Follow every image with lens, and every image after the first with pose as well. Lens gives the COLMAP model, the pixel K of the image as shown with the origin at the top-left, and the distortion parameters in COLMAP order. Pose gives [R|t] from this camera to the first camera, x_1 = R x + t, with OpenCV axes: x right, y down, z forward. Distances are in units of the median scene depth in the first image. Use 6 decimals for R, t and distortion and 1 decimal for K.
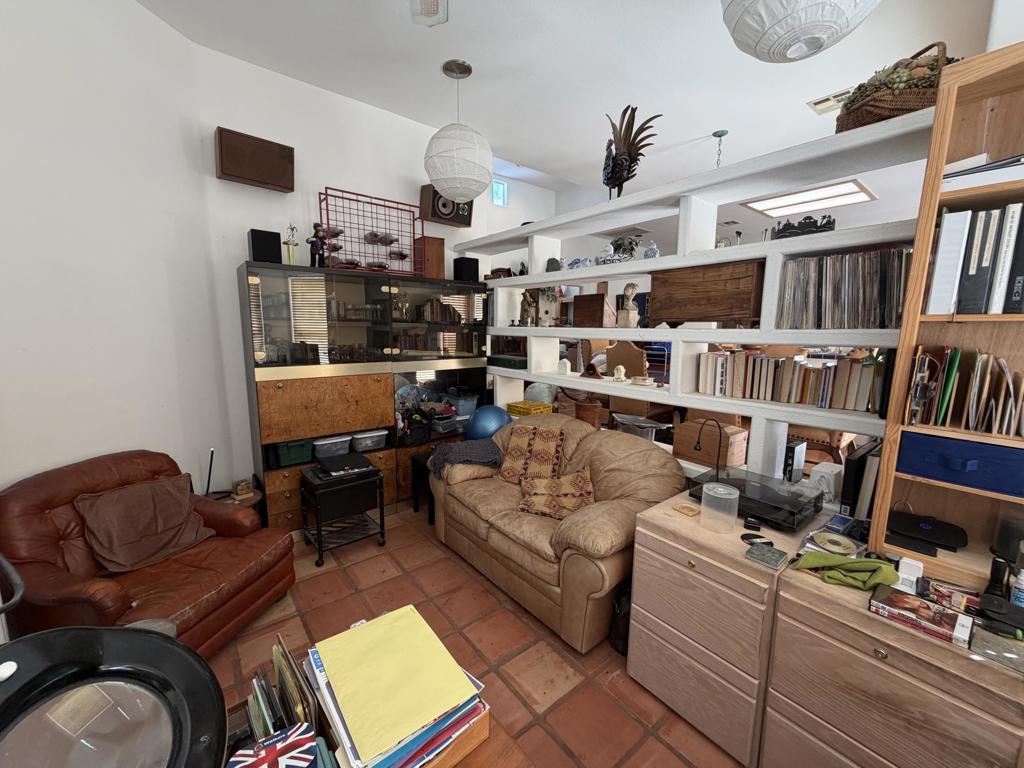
lens RADIAL K [[406.4, 0, 512.1], [0, 406.4, 387.6], [0, 0, 1]] dist [0.002409, 0.000147]
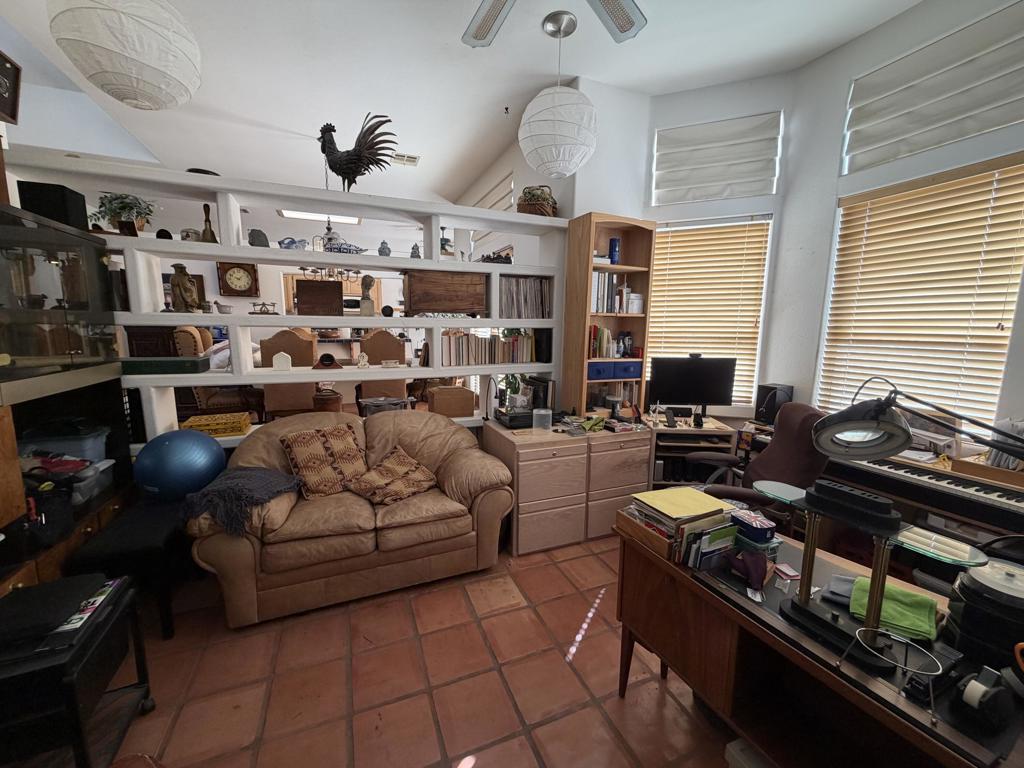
lens RADIAL K [[406.4, 0, 510.1], [0, 406.4, 386.3], [0, 0, 1]] dist [0.002409, 0.000147]
pose [[0.286083, -0.148171, 0.946679, -0.803898], [0.134878, 0.984362, 0.113309, -0.046964], [-0.948665, 0.095270, 0.301594, 0.422008]]
